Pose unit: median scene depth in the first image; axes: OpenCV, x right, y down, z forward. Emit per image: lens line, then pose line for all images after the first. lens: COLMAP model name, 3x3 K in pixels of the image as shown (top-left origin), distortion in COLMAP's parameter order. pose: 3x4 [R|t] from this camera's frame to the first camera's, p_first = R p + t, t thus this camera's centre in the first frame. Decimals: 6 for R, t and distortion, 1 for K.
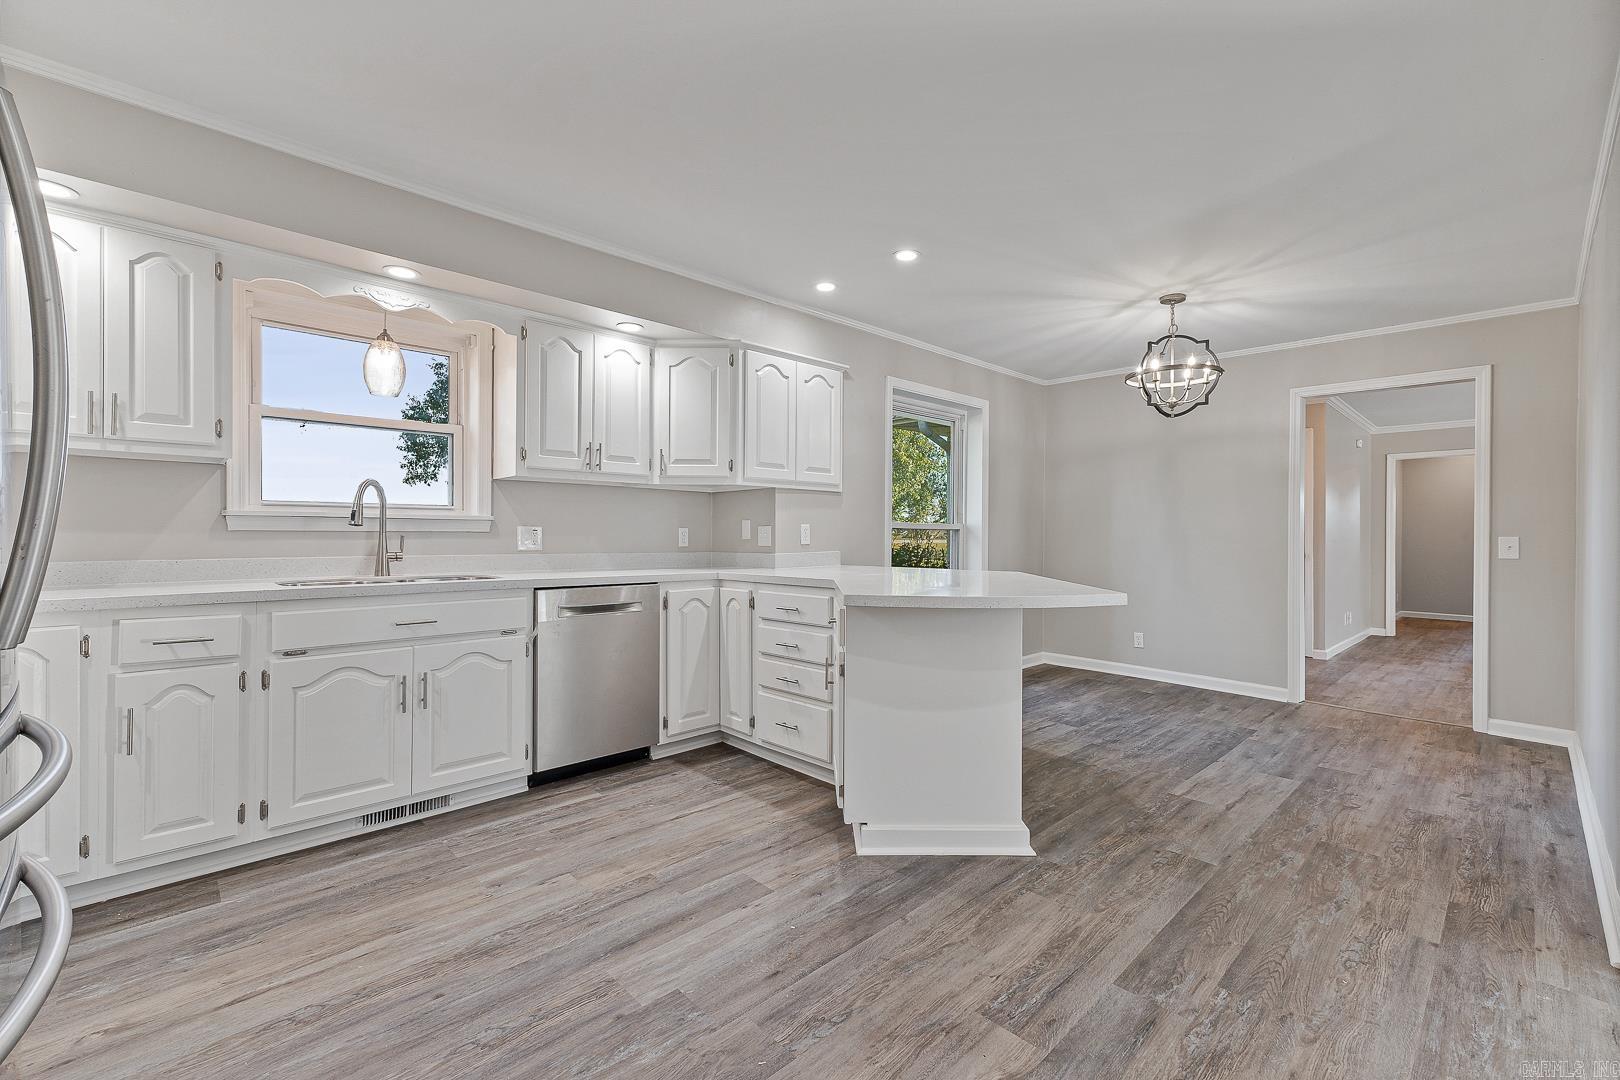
lens RADIAL K [[681.2, 0, 806.0], [0, 681.2, 532.1], [0, 0, 1]] dist [0.004107, 0.000009]
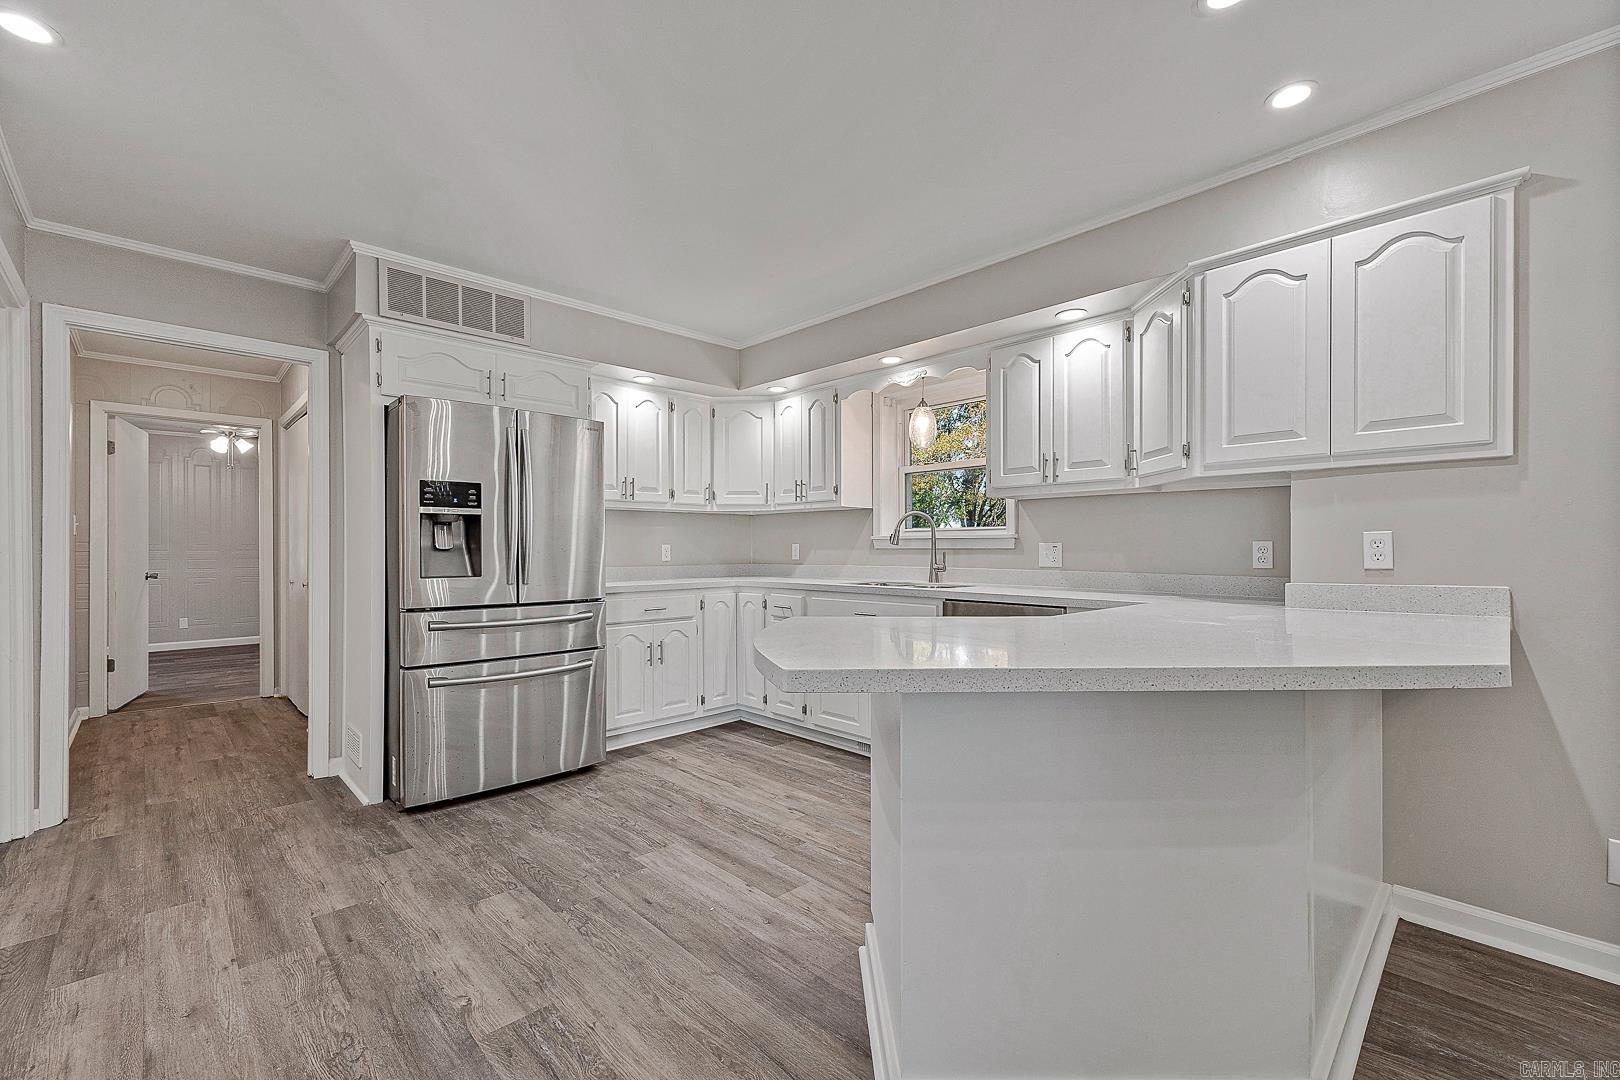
lens RADIAL K [[678.3, 0, 805.5], [0, 678.3, 548.0], [0, 0, 1]] dist [0.002240, 0.000145]
pose [[0.008455, -0.006542, -0.999943, 0.742812], [0.003871, 0.999971, -0.006509, 0.005244], [0.999957, -0.003816, 0.008480, 0.789727]]
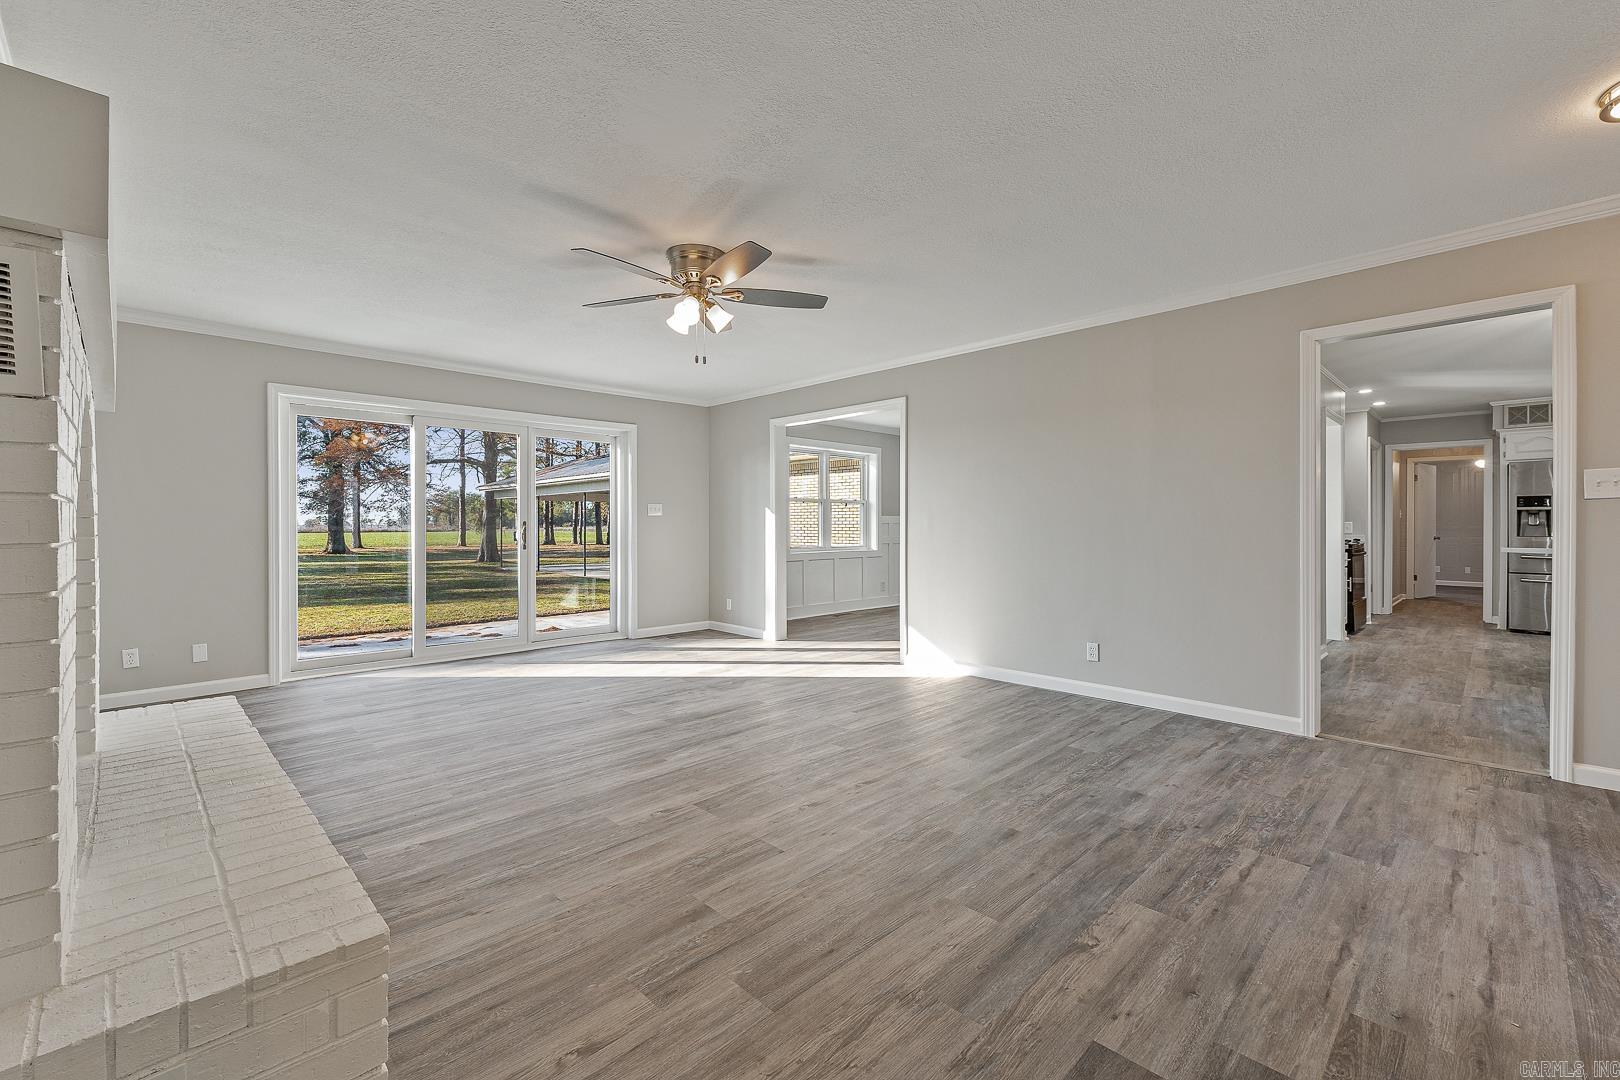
lens RADIAL K [[686.5, 0, 810.8], [0, 686.5, 527.9], [0, 0, 1]] dist [-0.000536, -0.000546]
pose [[-0.999683, -0.003112, -0.025001, 2.383433], [-0.003068, 0.999994, -0.001810, 0.022900], [0.025007, -0.001733, -0.999686, 2.681765]]
